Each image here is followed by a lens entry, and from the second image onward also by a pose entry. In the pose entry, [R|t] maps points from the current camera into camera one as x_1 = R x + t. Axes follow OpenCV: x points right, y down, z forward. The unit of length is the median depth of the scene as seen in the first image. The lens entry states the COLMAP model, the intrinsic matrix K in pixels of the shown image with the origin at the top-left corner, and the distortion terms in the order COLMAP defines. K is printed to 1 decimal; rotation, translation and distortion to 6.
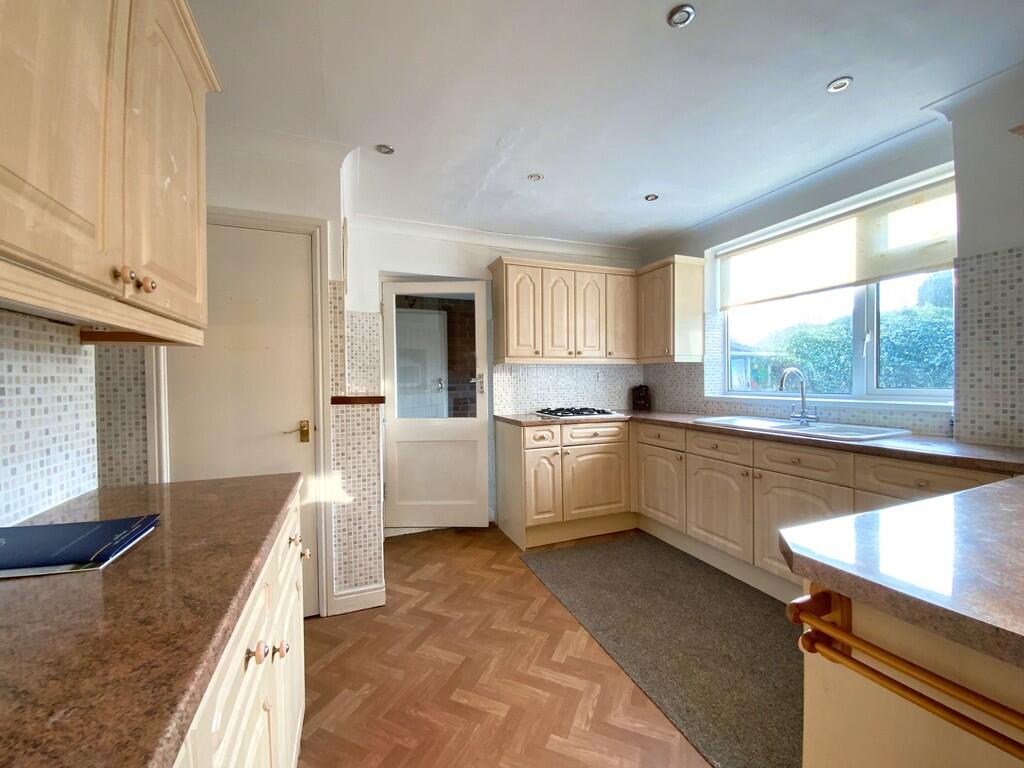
lens RADIAL K [[411.3, 0, 516.3], [0, 411.3, 384.7], [0, 0, 1]] dist [0.000713, -0.013854]
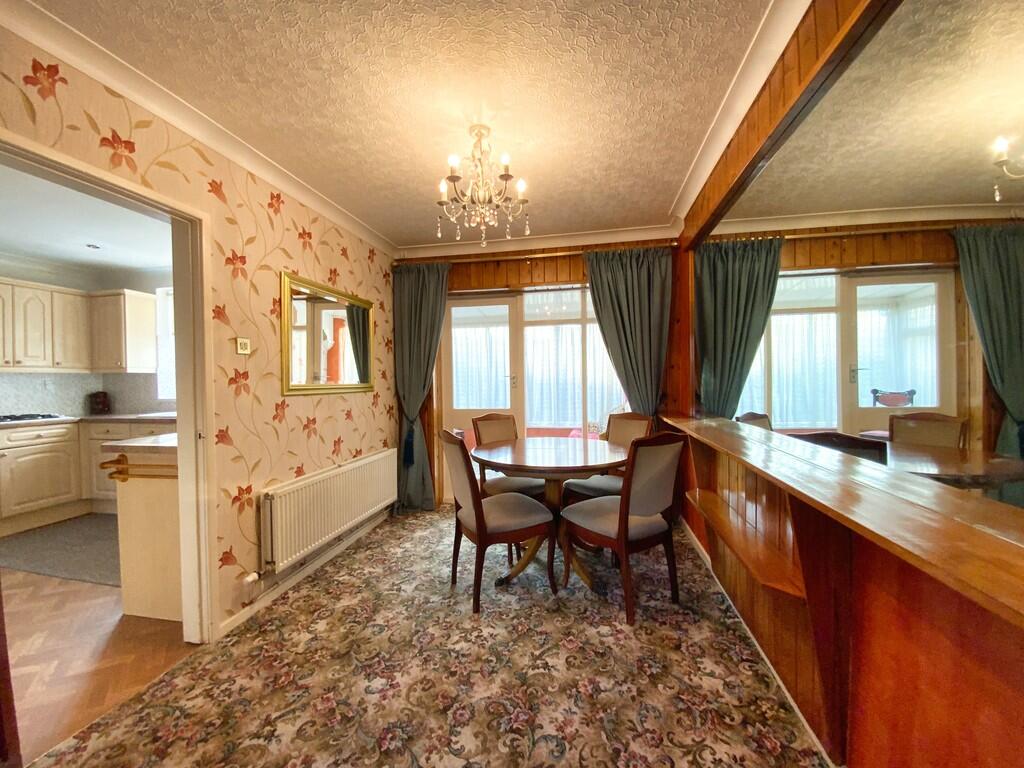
lens RADIAL K [[411.3, 0, 516.3], [0, 411.3, 384.7], [0, 0, 1]] dist [0.000713, -0.013854]
pose [[0.525872, -0.007741, 0.850529, -0.045961], [0.022071, 0.999746, -0.004547, 0.013672], [-0.850277, 0.021163, 0.525909, -0.646237]]
